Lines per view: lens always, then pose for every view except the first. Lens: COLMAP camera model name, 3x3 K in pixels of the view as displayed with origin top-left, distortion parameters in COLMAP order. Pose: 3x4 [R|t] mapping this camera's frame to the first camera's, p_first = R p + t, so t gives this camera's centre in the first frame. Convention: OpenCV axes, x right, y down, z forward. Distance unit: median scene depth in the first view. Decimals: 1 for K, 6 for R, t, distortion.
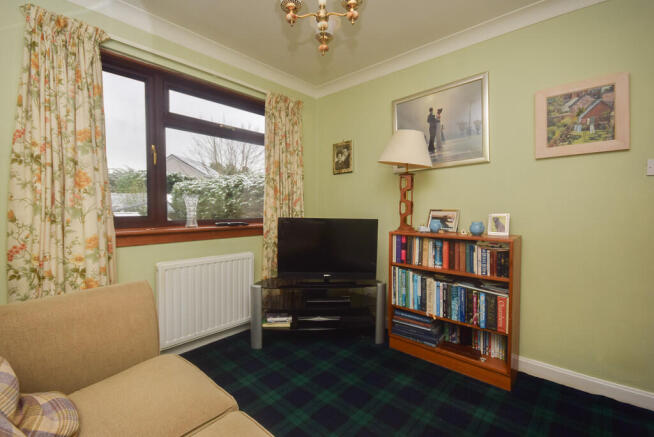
lens RADIAL K [[294.4, 0, 329.3], [0, 294.4, 215.2], [0, 0, 1]] dist [-0.000546, -0.000366]
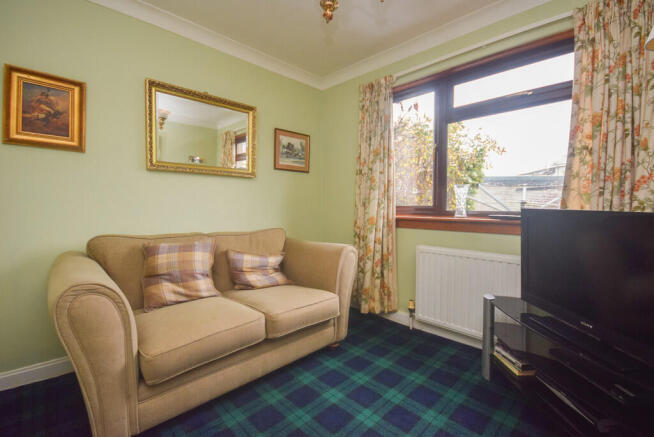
lens RADIAL K [[294.4, 0, 329.3], [0, 294.4, 215.2], [0, 0, 1]] dist [-0.000546, -0.000366]
pose [[-0.051717, 0.026408, -0.998313, 0.536779], [-0.029046, 0.999188, 0.027936, 0.017686], [0.998239, 0.030442, -0.050908, 0.612687]]
